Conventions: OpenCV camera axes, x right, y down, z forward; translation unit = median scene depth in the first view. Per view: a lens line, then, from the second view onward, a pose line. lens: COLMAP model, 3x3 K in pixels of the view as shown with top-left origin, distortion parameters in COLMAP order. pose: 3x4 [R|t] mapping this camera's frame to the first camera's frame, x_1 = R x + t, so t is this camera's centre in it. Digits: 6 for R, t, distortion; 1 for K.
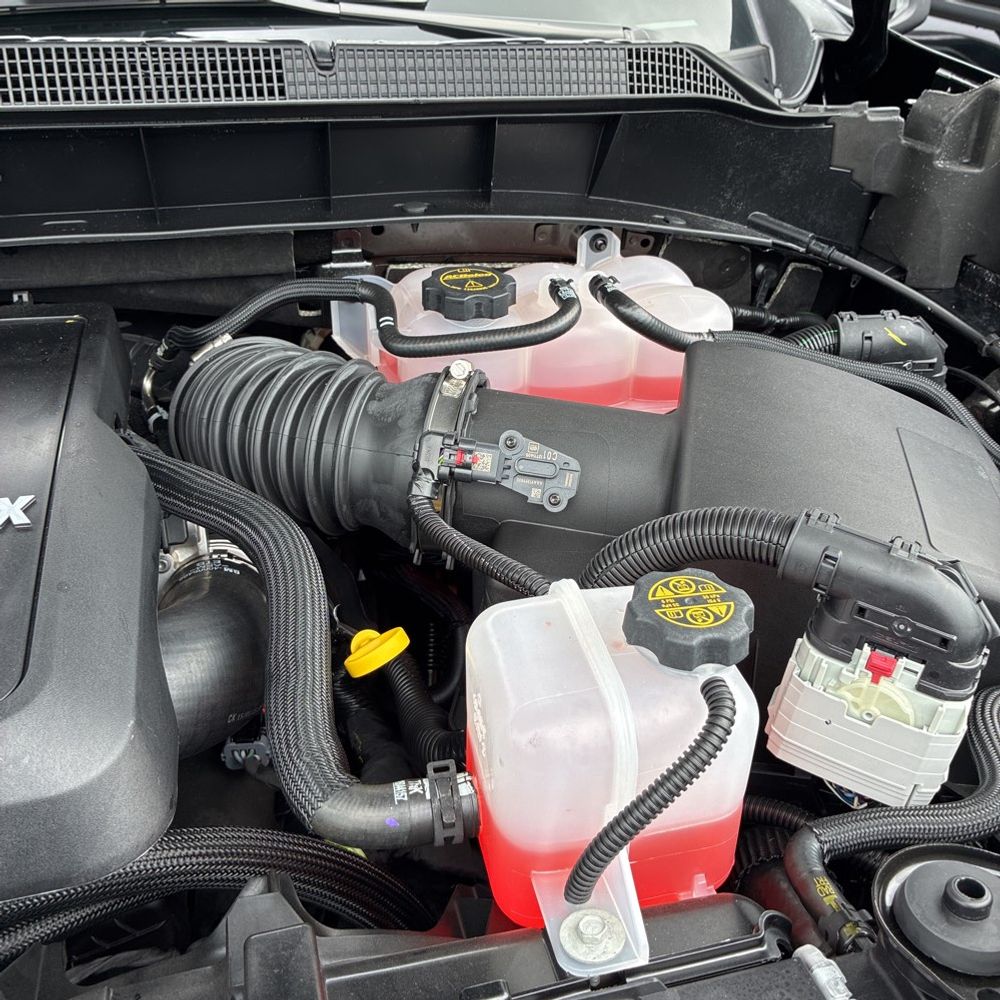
lens RADIAL K [[1010.1, 0, 499.4], [0, 1010.1, 494.9], [0, 0, 1]] dist [0.014117, -0.015104]
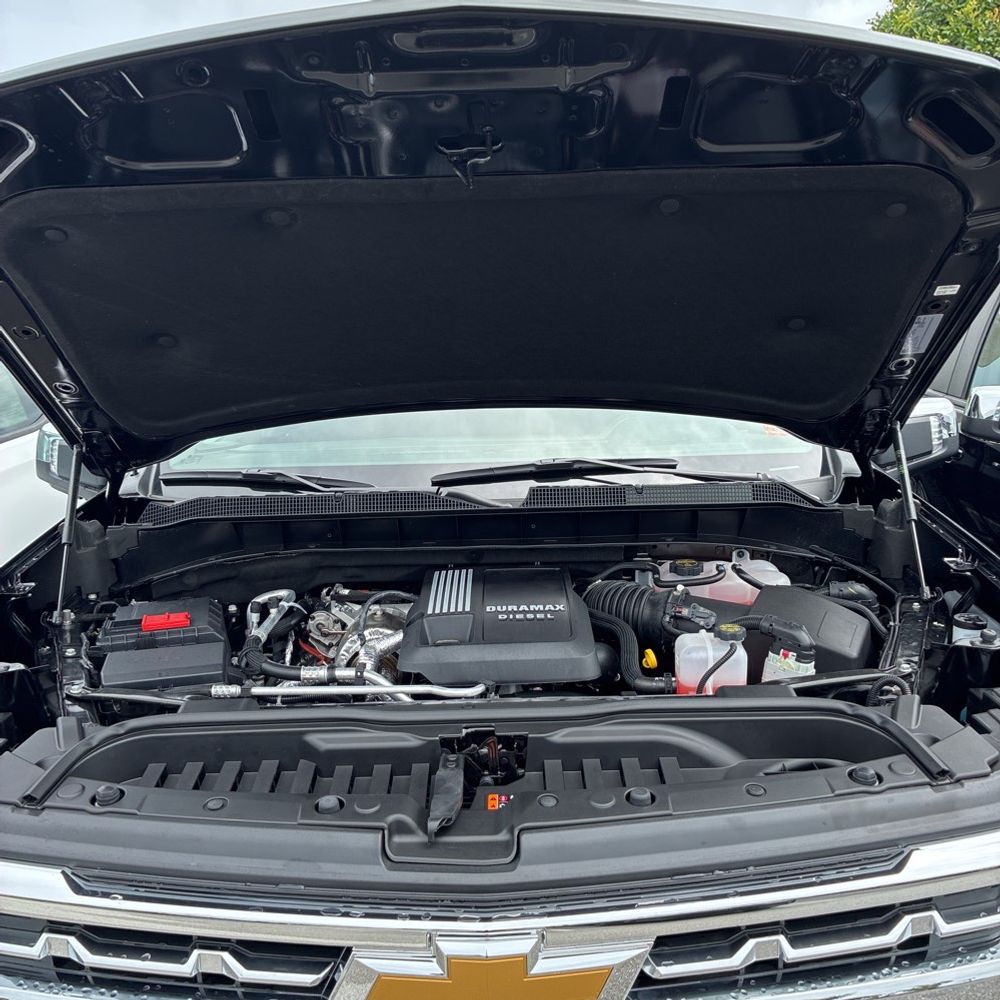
lens RADIAL K [[1010.1, 0, 499.4], [0, 1010.1, 494.9], [0, 0, 1]] dist [0.014117, -0.015104]
pose [[0.967266, 0.010811, -0.253534, 0.168699], [-0.094870, 0.942053, -0.321770, 0.535613], [0.235364, 0.335290, 0.912242, -1.668817]]
